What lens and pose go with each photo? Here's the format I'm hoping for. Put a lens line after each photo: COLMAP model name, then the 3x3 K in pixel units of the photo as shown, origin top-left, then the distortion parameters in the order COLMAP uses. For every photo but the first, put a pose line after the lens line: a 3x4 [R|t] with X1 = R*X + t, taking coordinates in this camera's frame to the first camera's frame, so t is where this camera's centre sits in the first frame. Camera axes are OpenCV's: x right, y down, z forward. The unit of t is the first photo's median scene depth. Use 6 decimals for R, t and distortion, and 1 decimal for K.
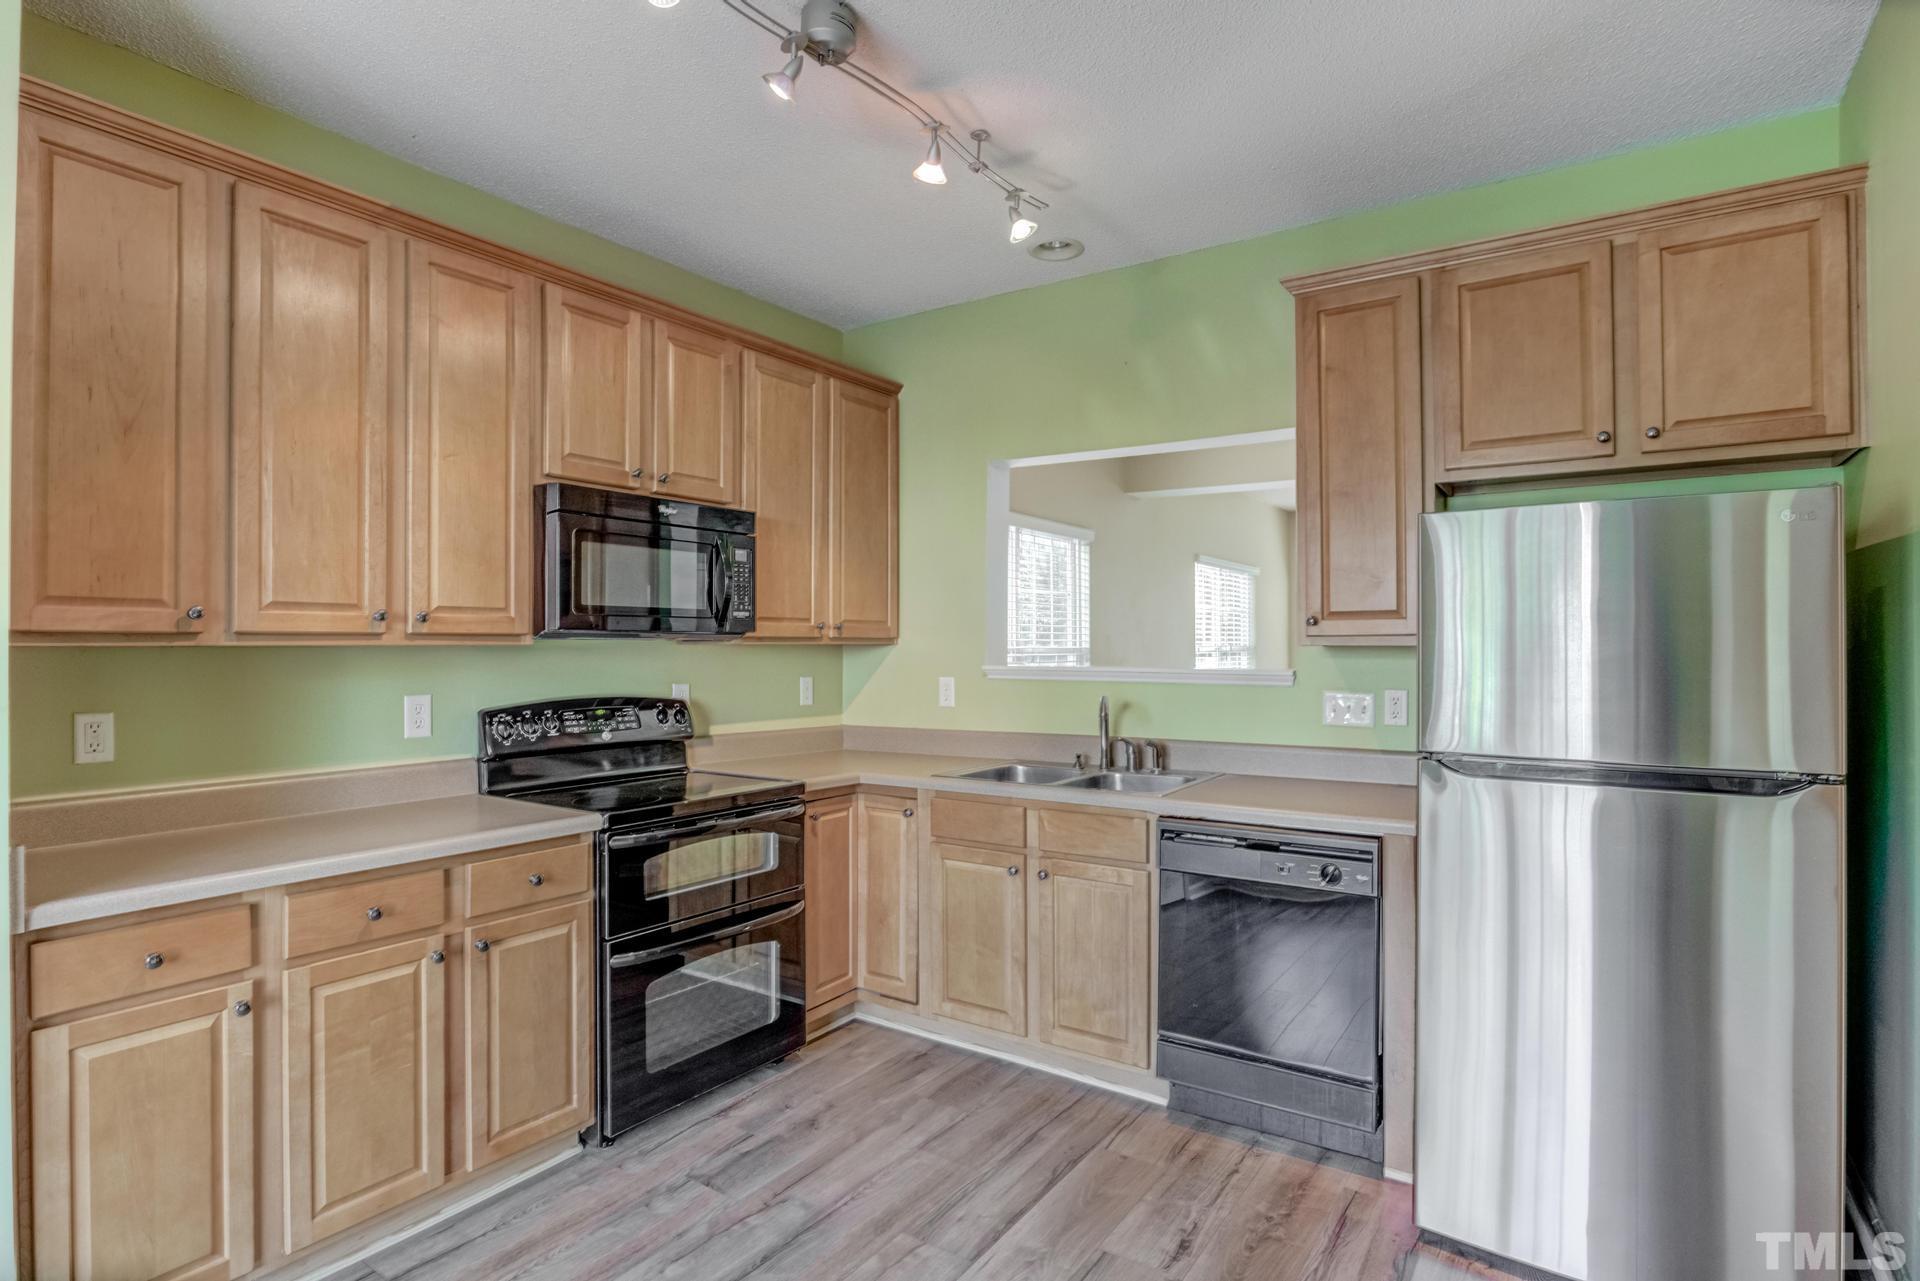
lens RADIAL K [[981.7, 0, 964.7], [0, 981.7, 634.0], [0, 0, 1]] dist [-0.005020, -0.002459]
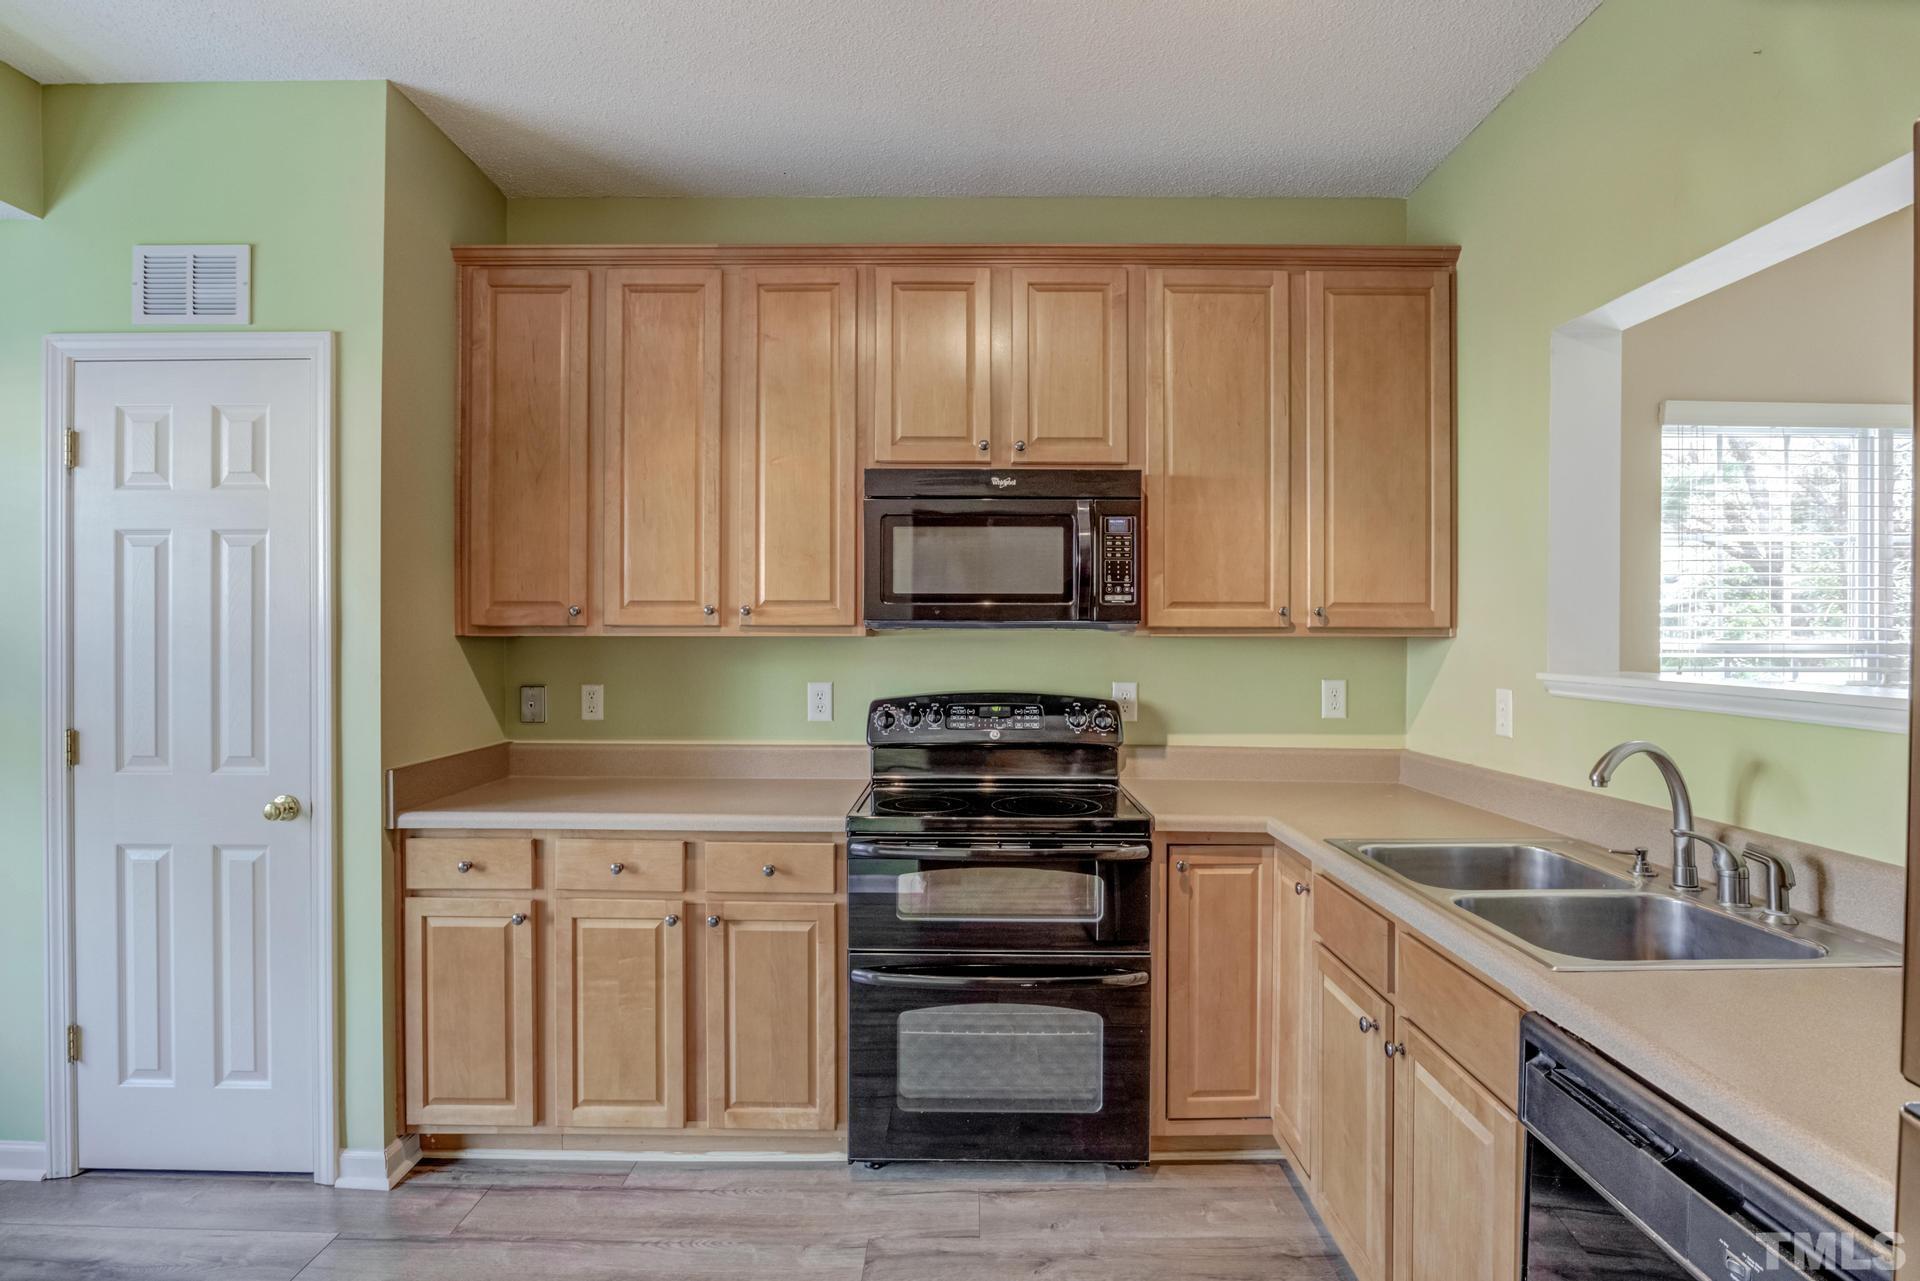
lens RADIAL K [[947.7, 0, 960.0], [0, 947.7, 640.5], [0, 0, 1]] dist [-0.022740, -0.000105]
pose [[0.558450, 0.003118, -0.829533, 0.362540], [0.006598, 0.999945, 0.008200, 0.007135], [0.829512, -0.010053, 0.558398, 0.476987]]
